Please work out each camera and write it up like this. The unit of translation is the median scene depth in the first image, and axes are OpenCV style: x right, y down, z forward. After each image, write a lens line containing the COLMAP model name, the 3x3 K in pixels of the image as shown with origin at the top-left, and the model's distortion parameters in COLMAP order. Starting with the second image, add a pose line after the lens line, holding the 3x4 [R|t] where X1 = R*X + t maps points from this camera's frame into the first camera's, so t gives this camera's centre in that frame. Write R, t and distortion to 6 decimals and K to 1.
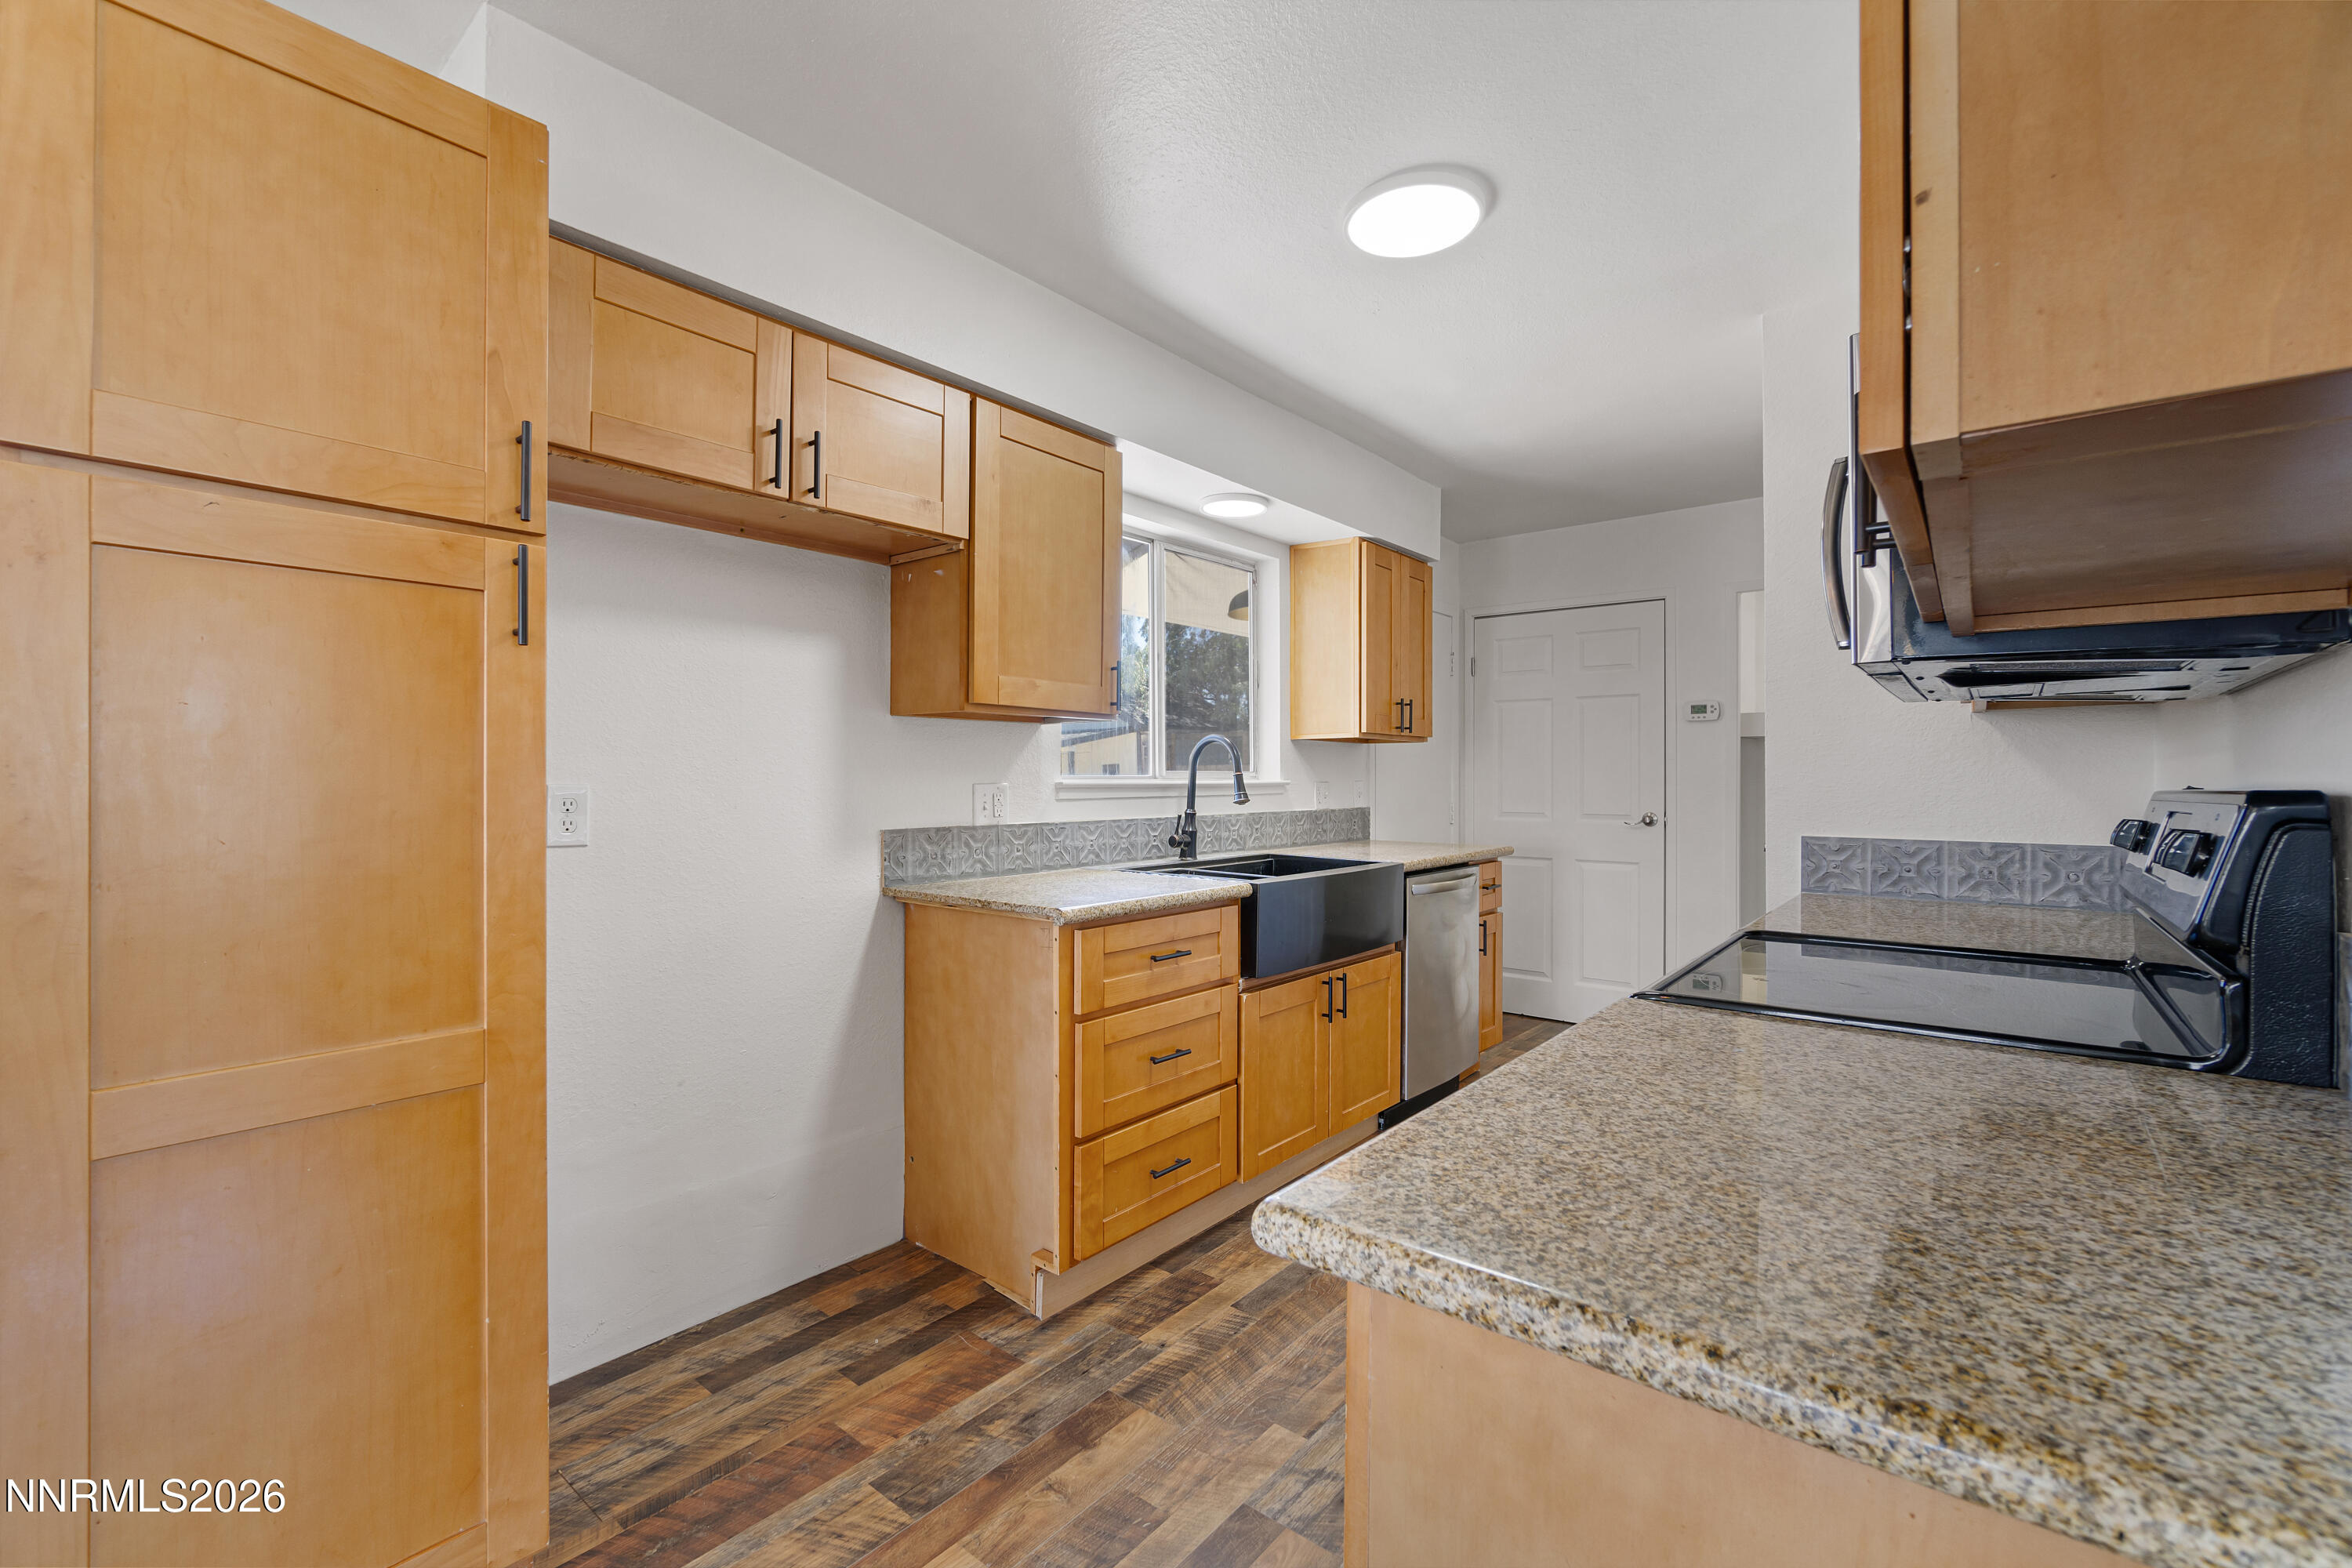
lens RADIAL K [[1004.0, 0, 1176.0], [0, 1004.0, 784.0], [0, 0, 1]] dist [-0.011722, 0.005397]
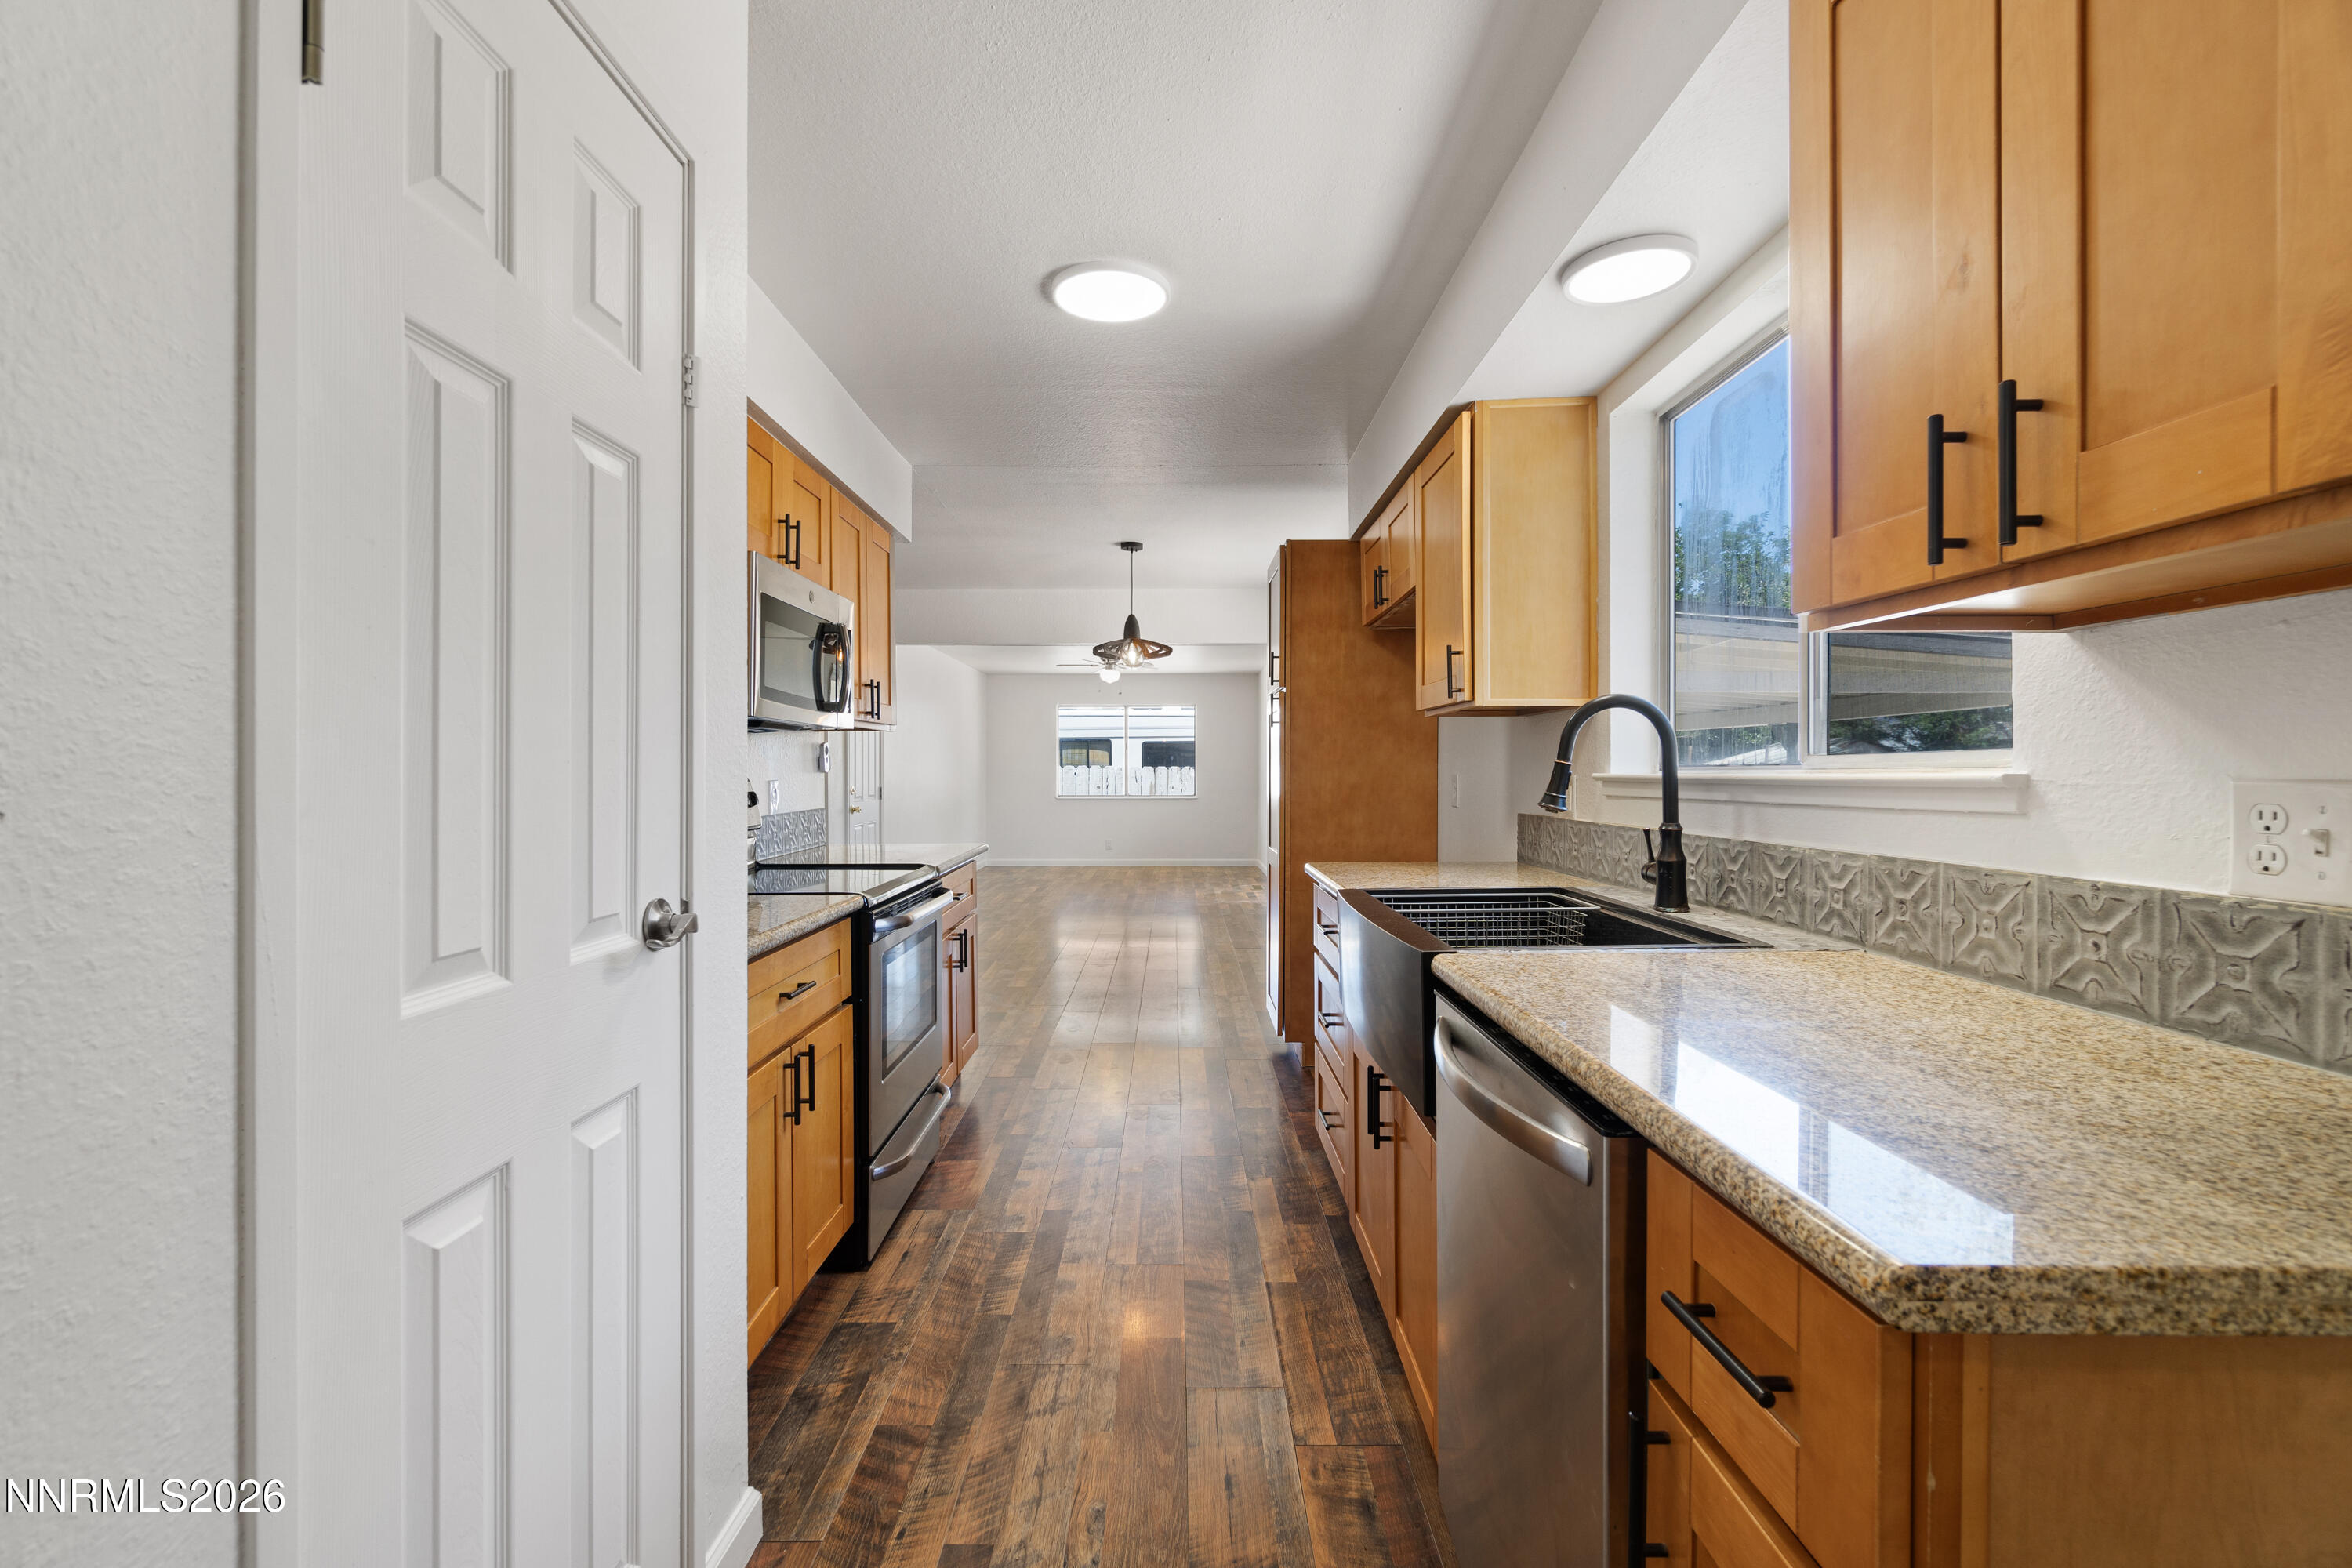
lens RADIAL K [[1019.7, 0, 1163.1], [0, 1019.7, 766.8], [0, 0, 1]] dist [0.000337, 0.000046]
pose [[-0.784457, -0.001007, -0.620182, 0.856576], [-0.000182, 0.999999, -0.001392, -0.008436], [0.620183, -0.000979, -0.784456, 1.814026]]
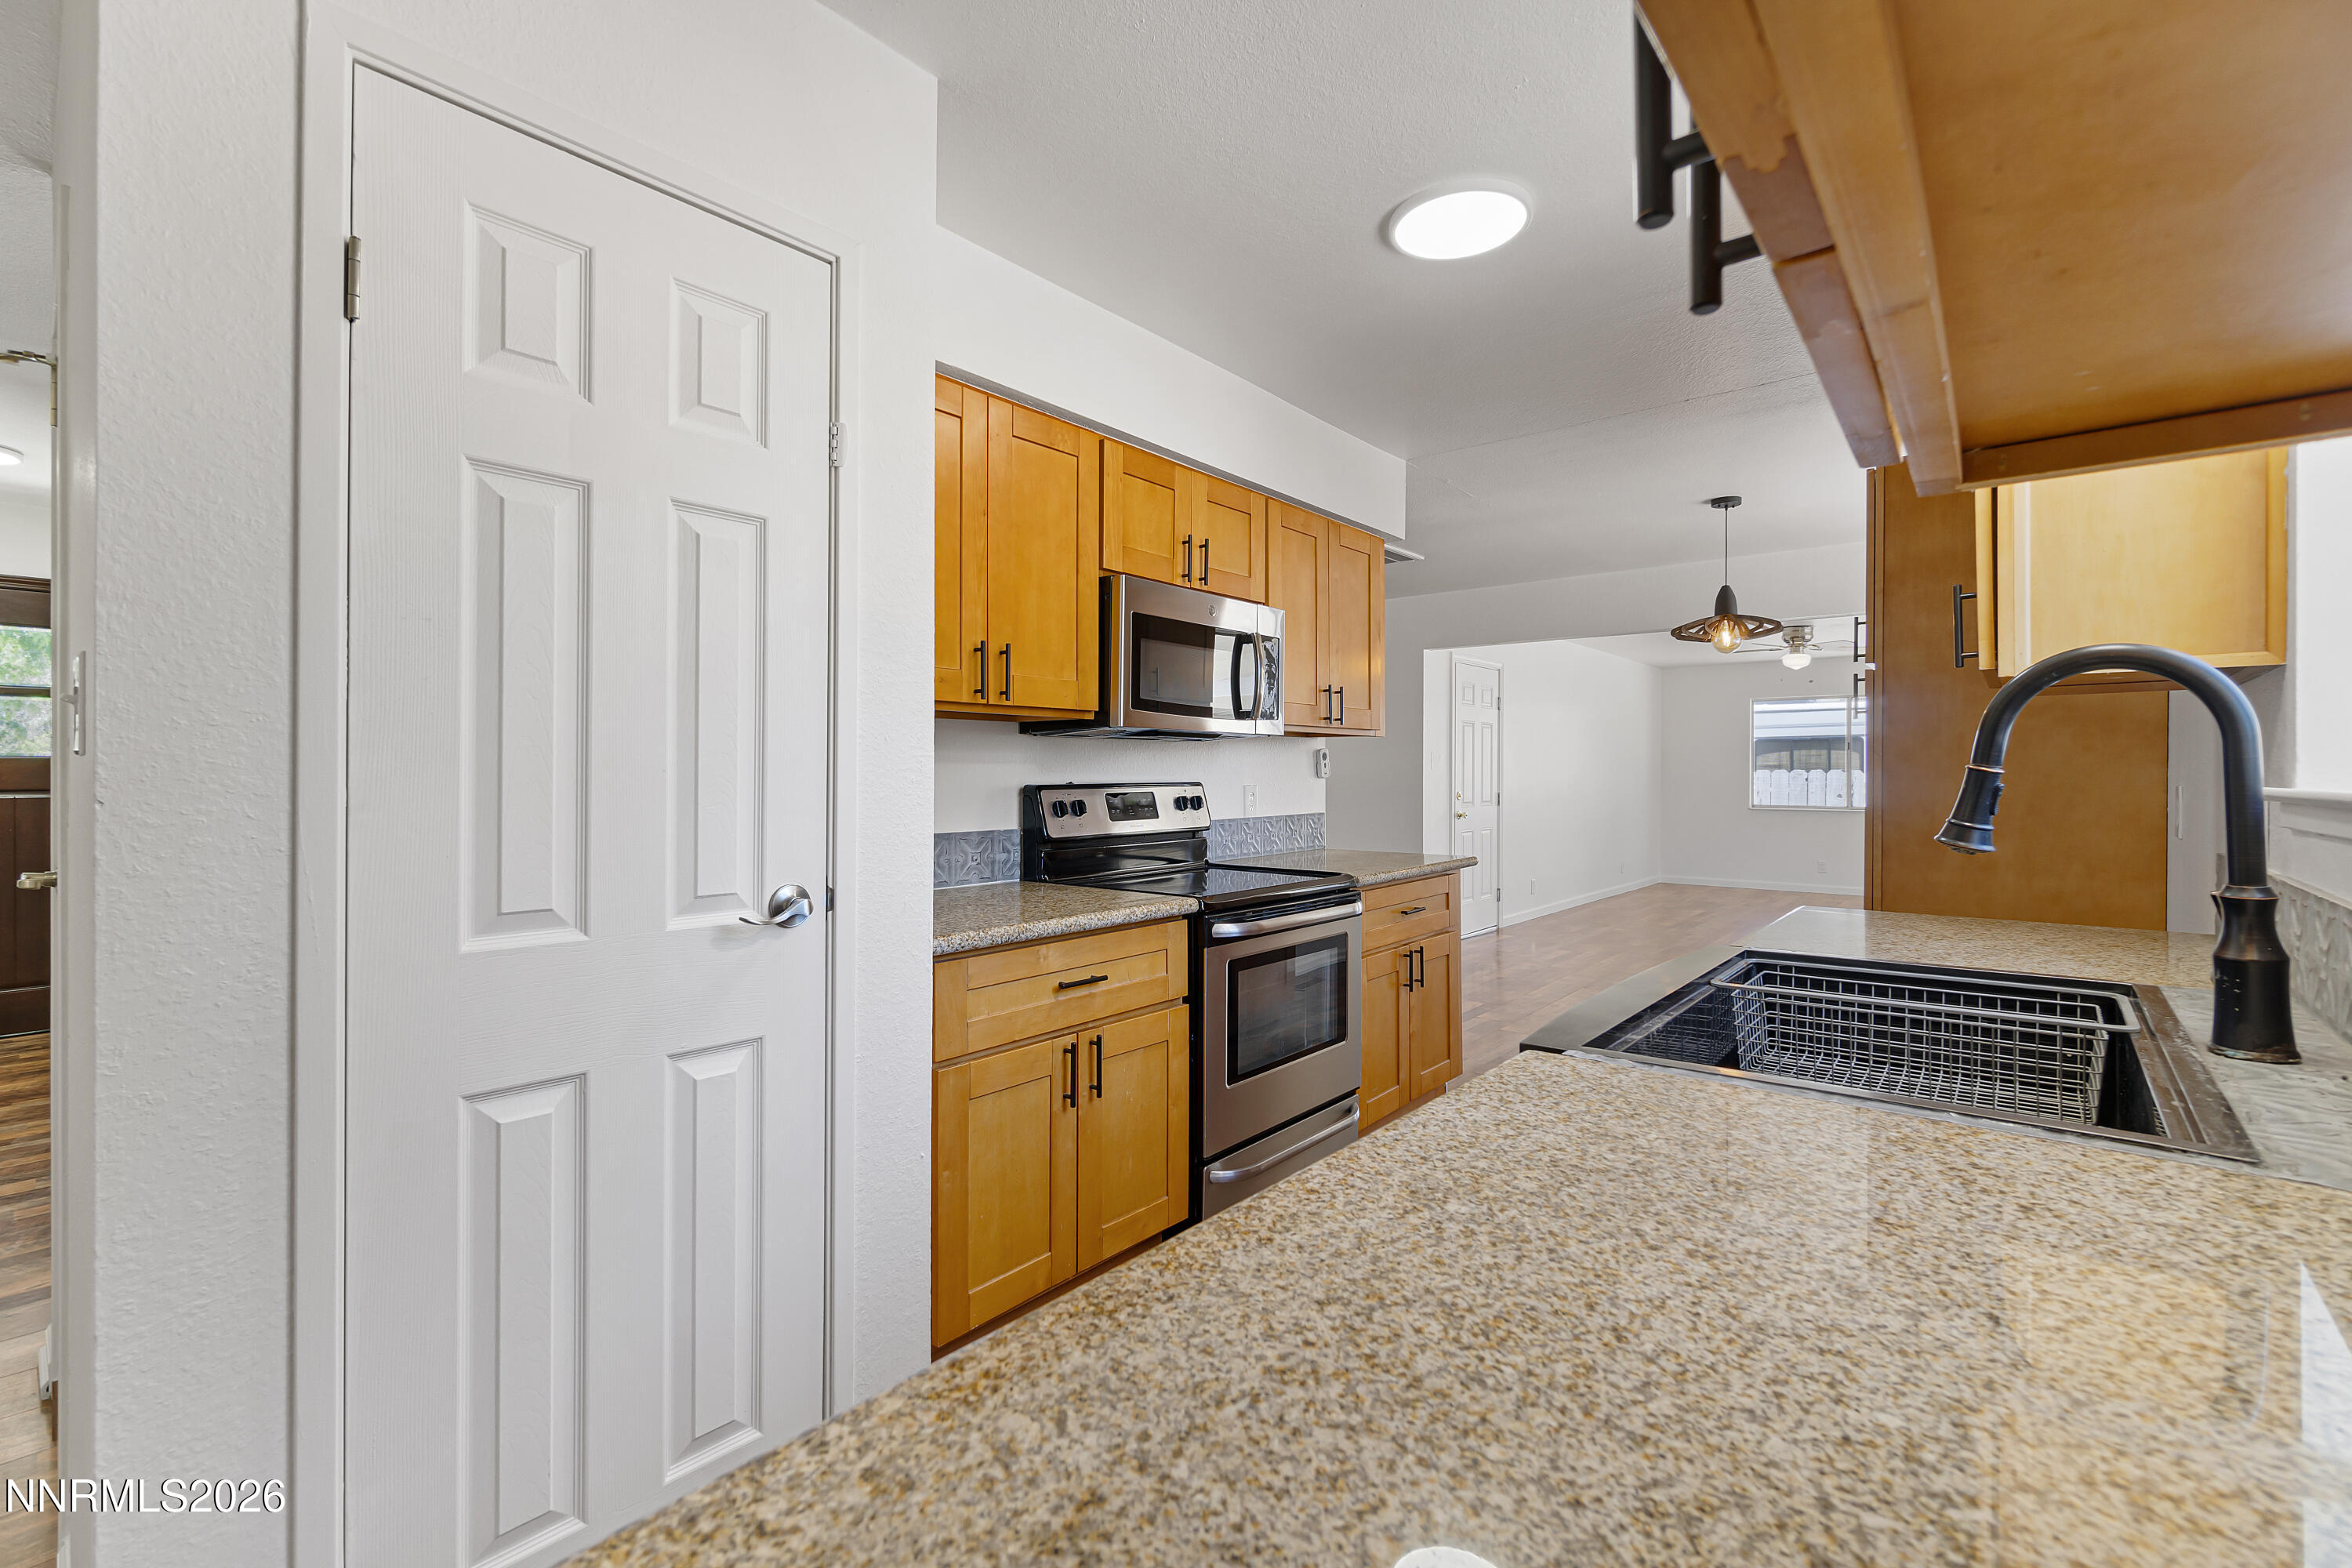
lens RADIAL K [[1009.9, 0, 1155.0], [0, 1009.9, 768.6], [0, 0, 1]] dist [-0.002205, -0.000035]
pose [[-0.999389, -0.001446, 0.034912, 0.468645], [-0.001562, 0.999993, -0.003299, -0.011110], [-0.034907, -0.003351, -0.999385, 1.858330]]
